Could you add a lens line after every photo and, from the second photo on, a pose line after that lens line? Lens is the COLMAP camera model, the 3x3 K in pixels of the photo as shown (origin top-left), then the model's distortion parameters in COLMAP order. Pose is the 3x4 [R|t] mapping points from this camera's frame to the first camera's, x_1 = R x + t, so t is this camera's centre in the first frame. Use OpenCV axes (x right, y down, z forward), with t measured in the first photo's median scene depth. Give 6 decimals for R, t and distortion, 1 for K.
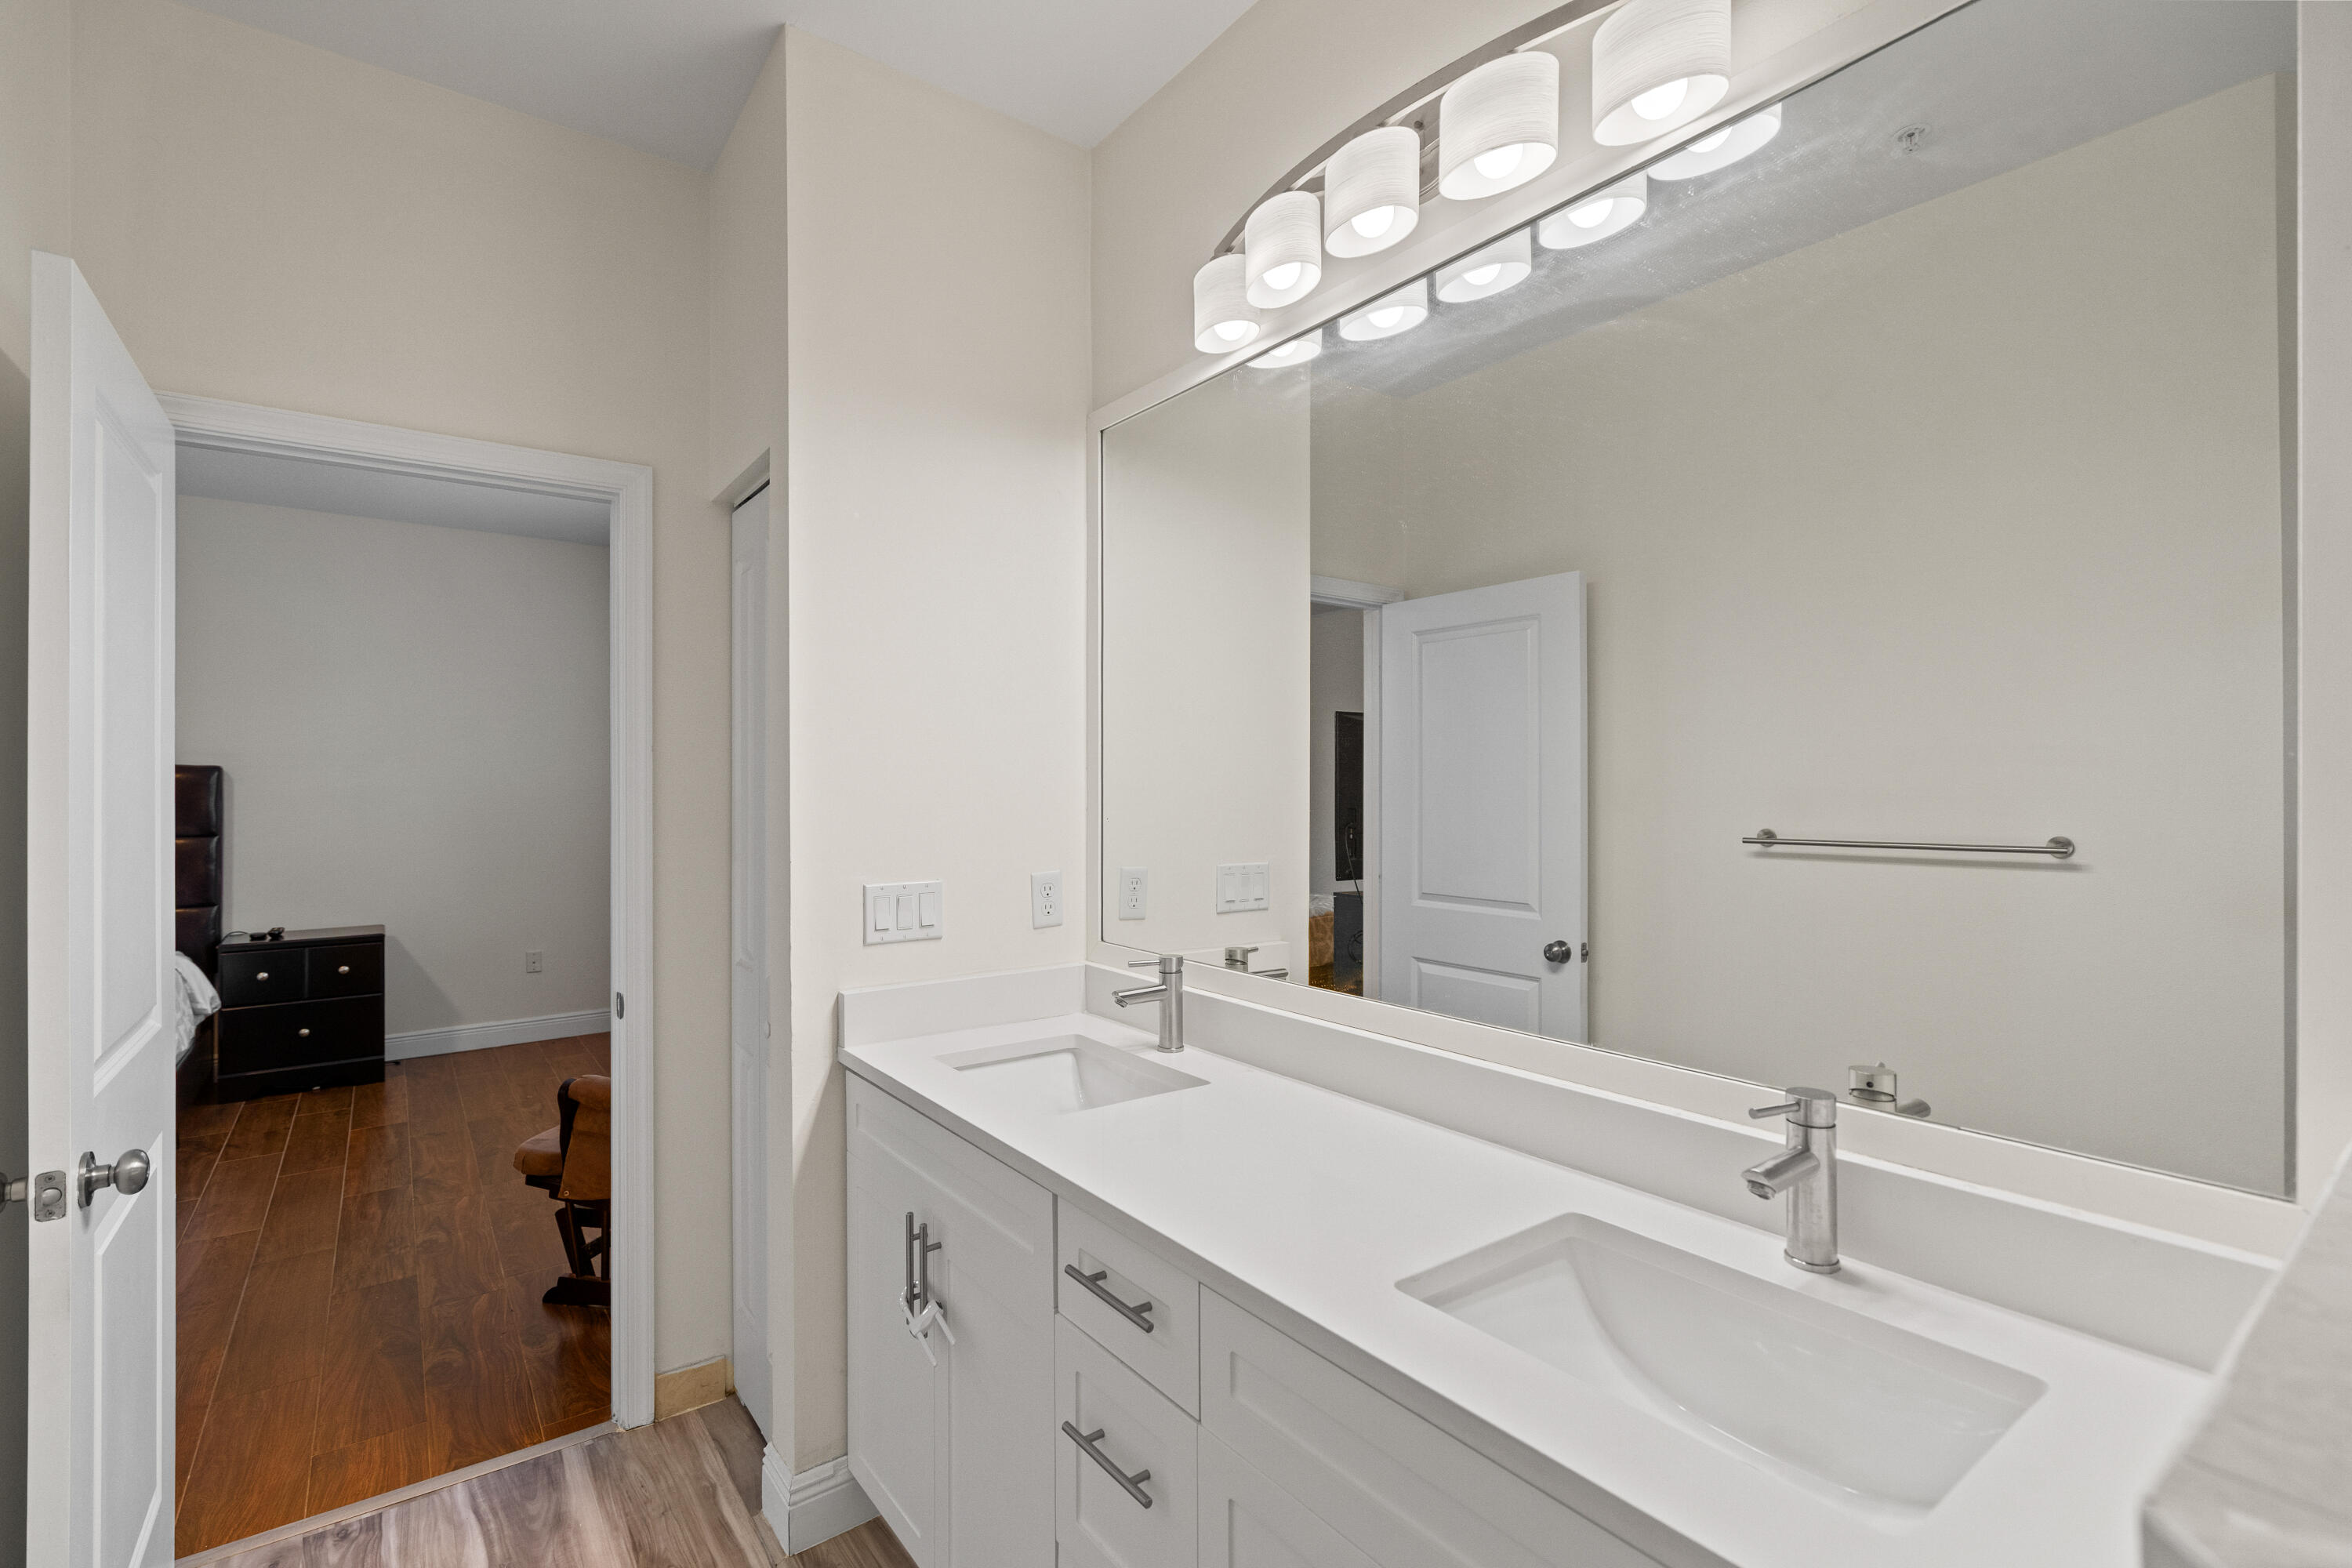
lens RADIAL K [[1063.6, 0, 1176.0], [0, 1063.6, 796.8], [0, 0, 1]] dist [-0.003679, 0.002893]
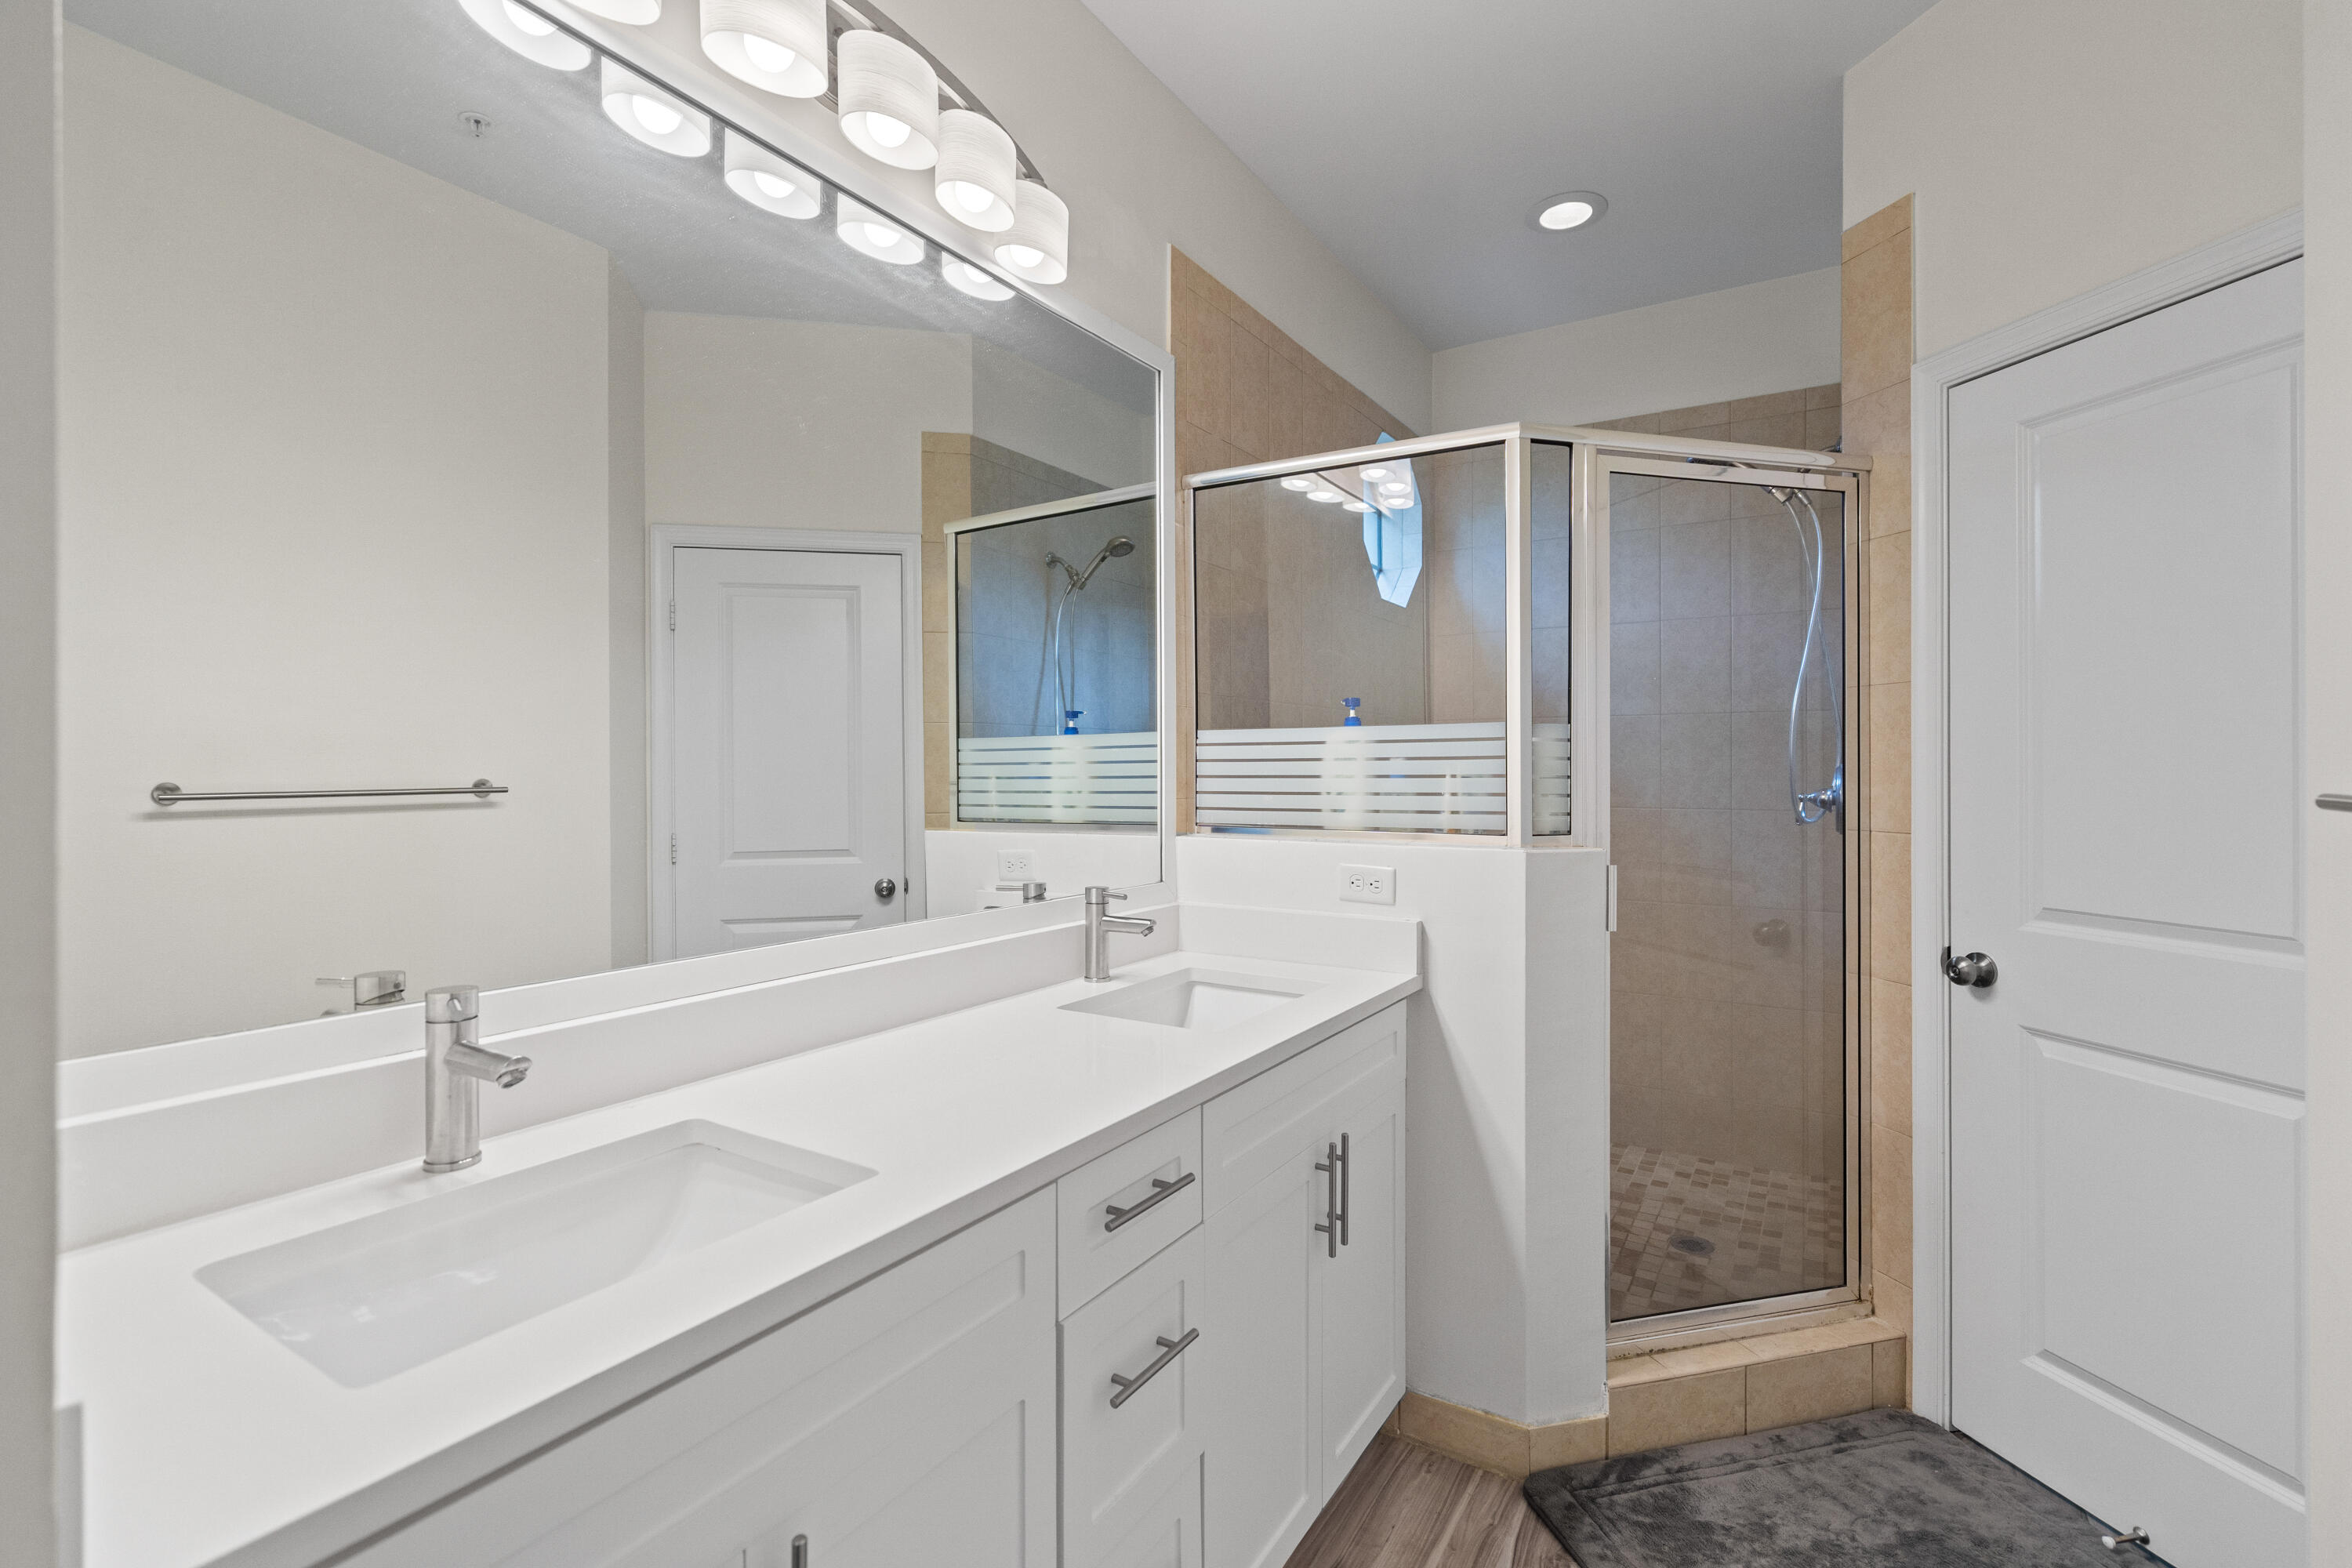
lens RADIAL K [[1063.6, 0, 1157.4], [0, 1063.6, 776.1], [0, 0, 1]] dist [-0.003679, 0.002893]
pose [[-0.341495, -0.001336, 0.939883, -0.528323], [0.013257, 0.999893, 0.006238, 0.037126], [-0.939790, 0.014590, -0.341440, 0.704817]]
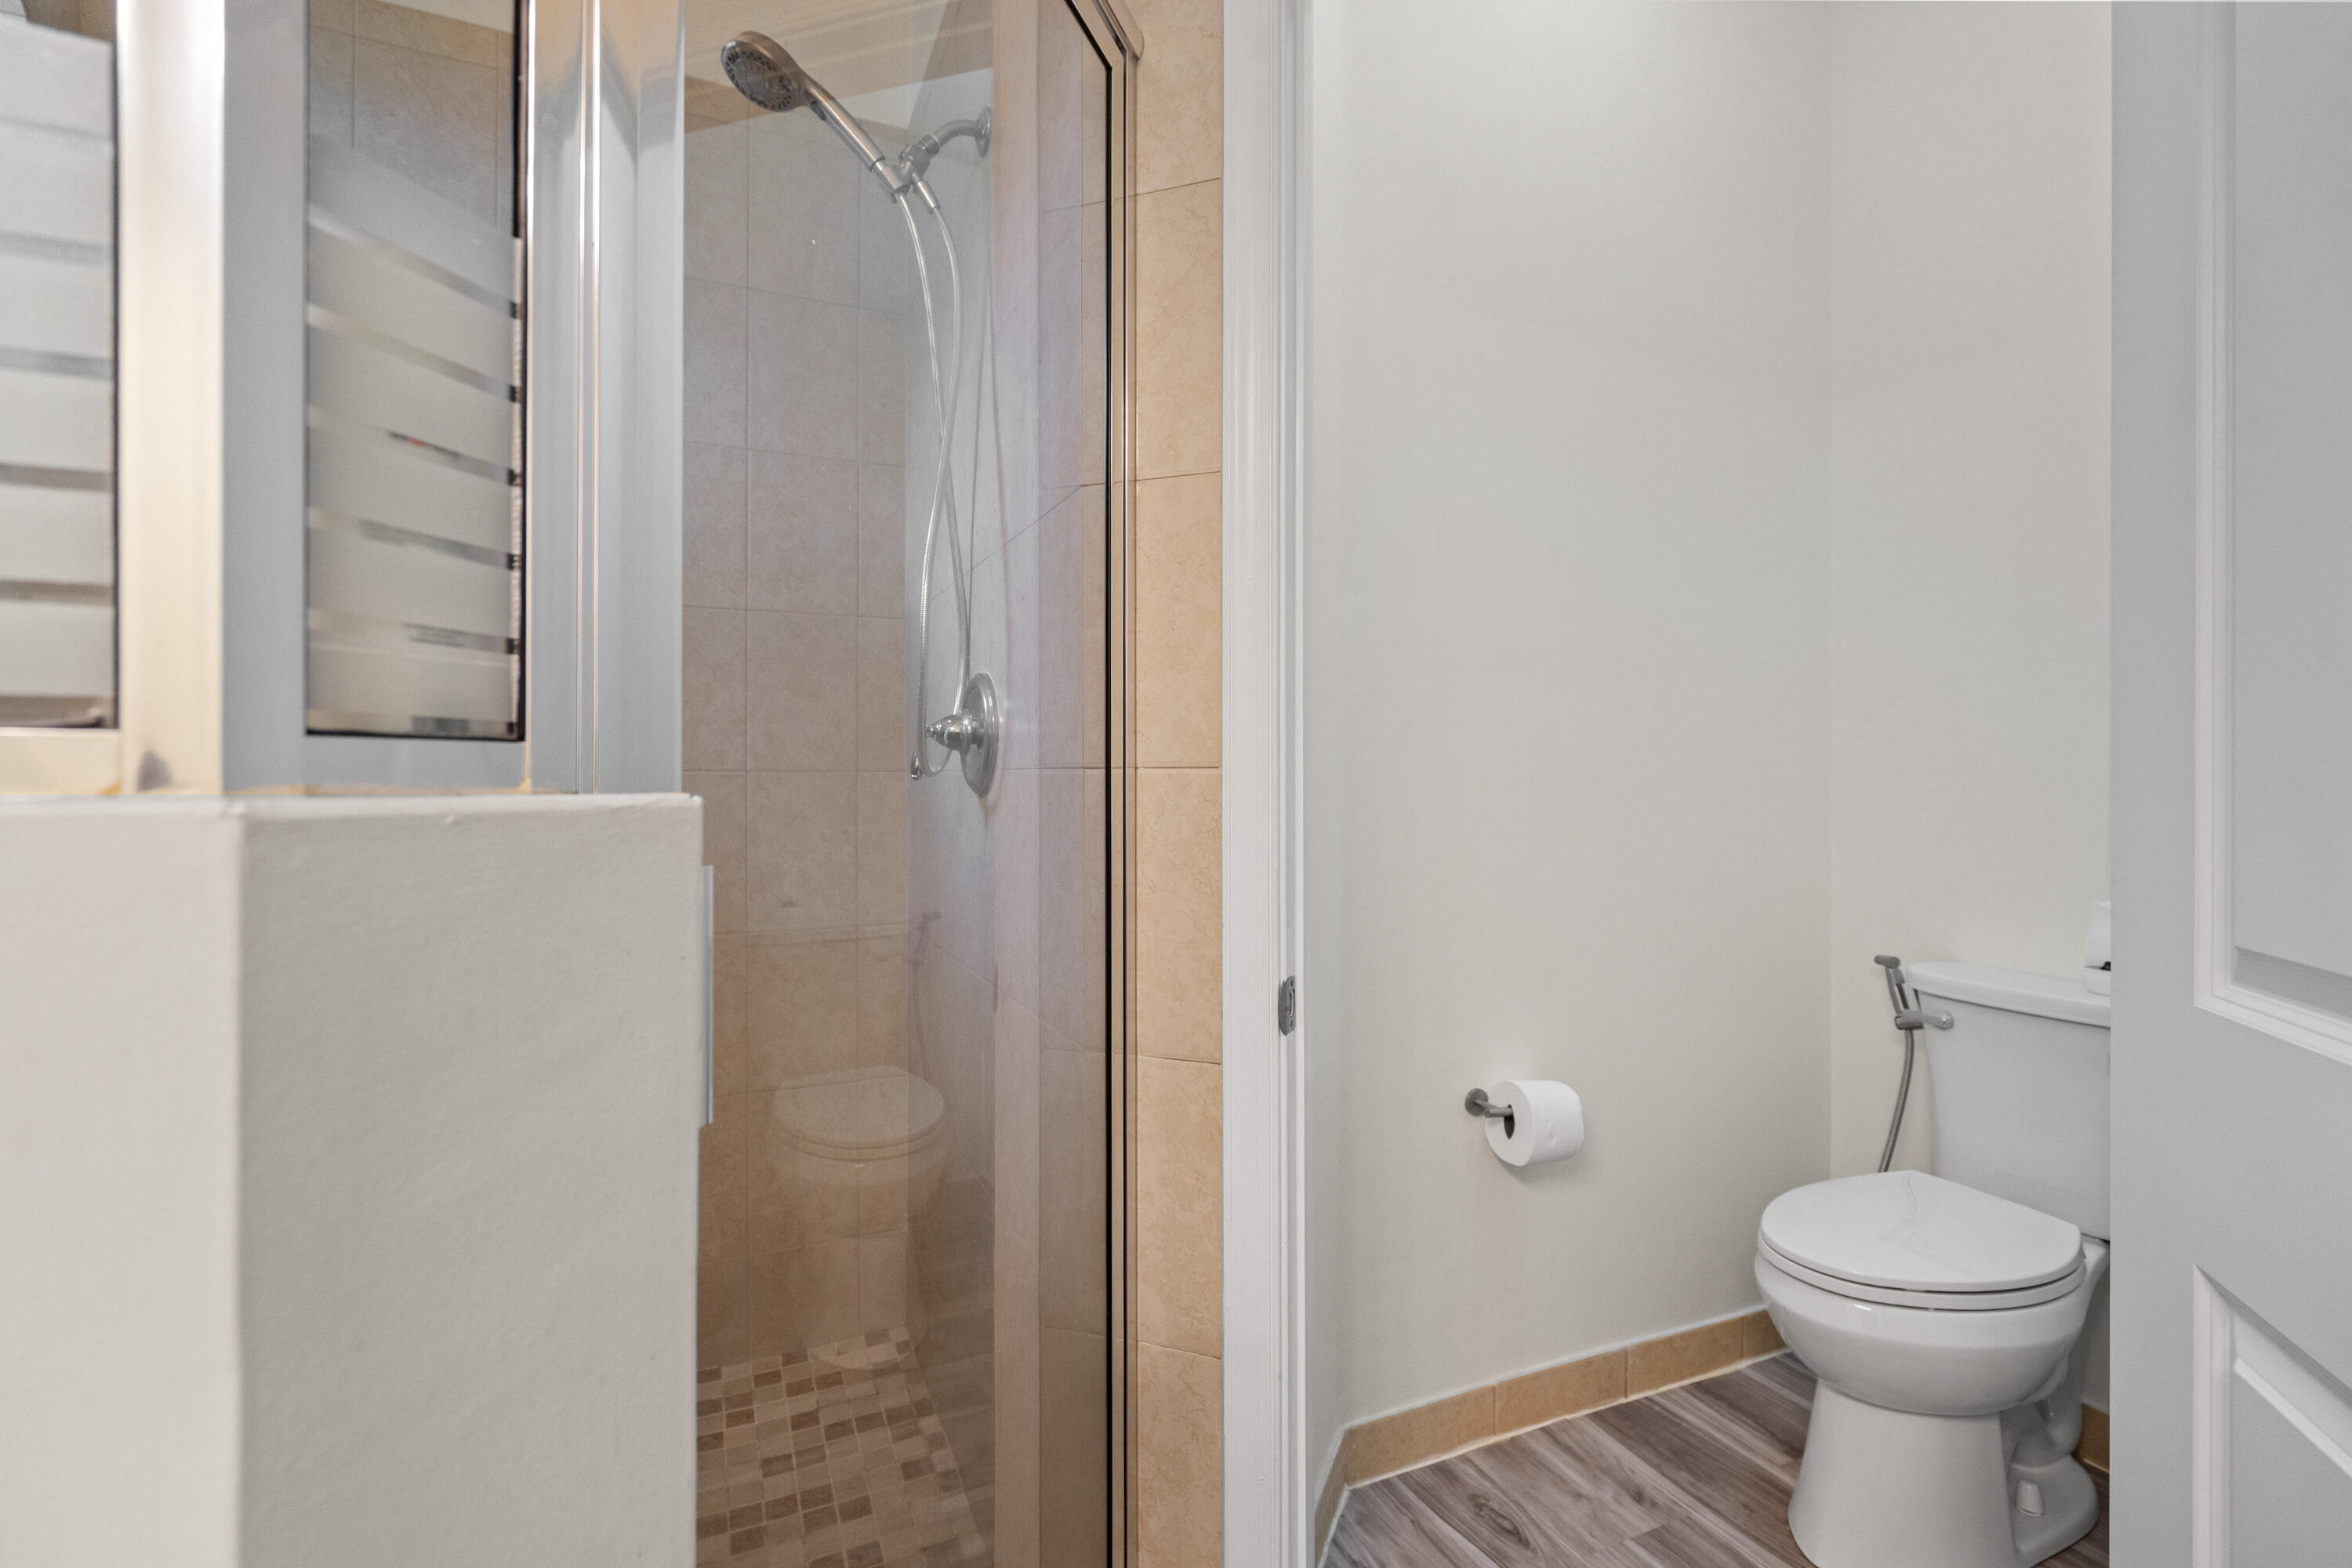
lens RADIAL K [[1063.6, 0, 1190.9], [0, 1063.6, 774.0], [0, 0, 1]] dist [-0.003679, 0.002893]
pose [[-0.975886, 0.001991, 0.218272, -0.488889], [0.003591, 0.999970, 0.006933, 0.041685], [-0.218252, 0.007550, -0.975863, 0.671845]]
